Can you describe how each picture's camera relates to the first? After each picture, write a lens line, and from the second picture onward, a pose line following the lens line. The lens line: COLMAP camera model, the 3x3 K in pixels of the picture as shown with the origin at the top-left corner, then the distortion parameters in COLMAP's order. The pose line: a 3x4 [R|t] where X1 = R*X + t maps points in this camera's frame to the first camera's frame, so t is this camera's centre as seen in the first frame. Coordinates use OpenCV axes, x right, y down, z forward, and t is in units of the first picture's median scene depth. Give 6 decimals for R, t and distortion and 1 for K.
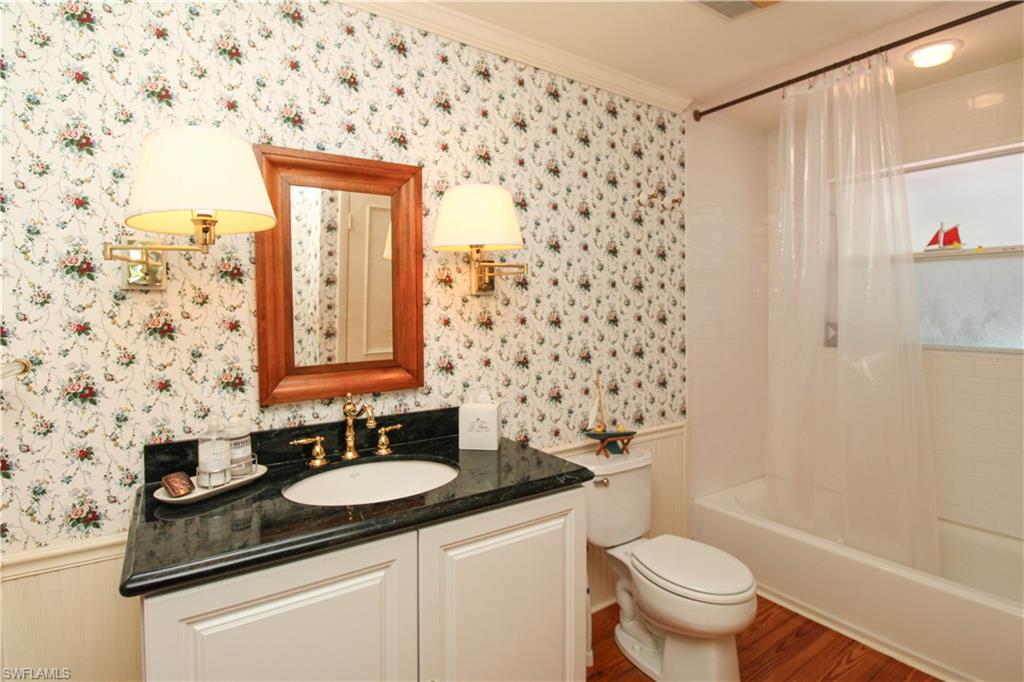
lens RADIAL K [[481.7, 0, 517.0], [0, 481.7, 326.3], [0, 0, 1]] dist [0.014536, -0.013047]
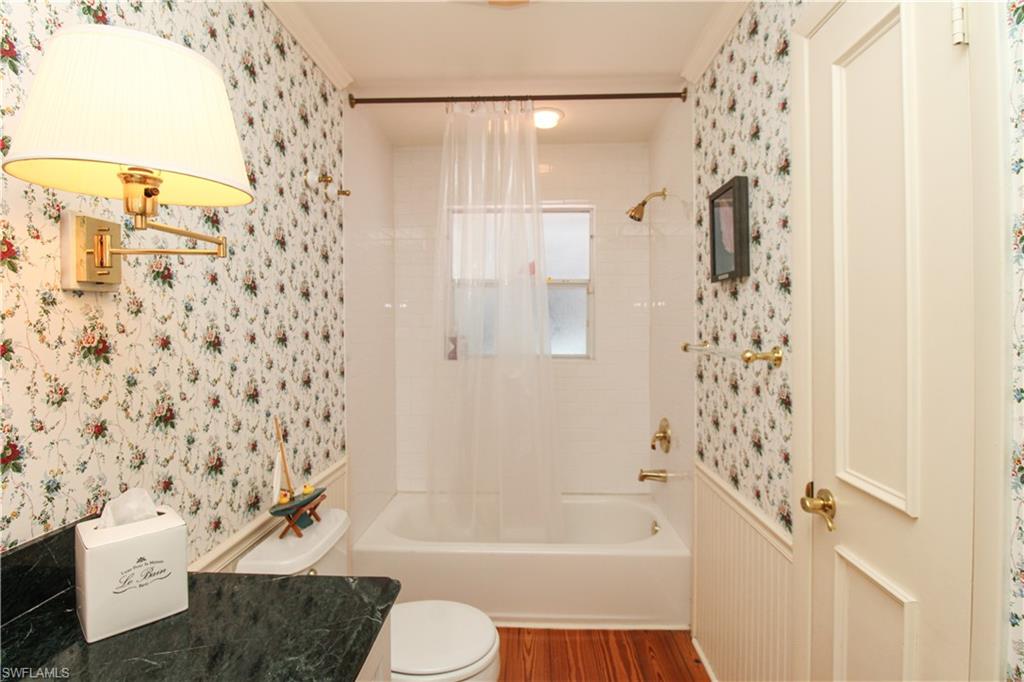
lens RADIAL K [[481.7, 0, 517.0], [0, 481.7, 326.3], [0, 0, 1]] dist [0.014536, -0.013047]
pose [[0.620491, -0.002534, 0.784210, -0.160361], [0.030275, 0.999327, -0.020726, -0.005954], [-0.783629, 0.036602, 0.620150, 0.314484]]
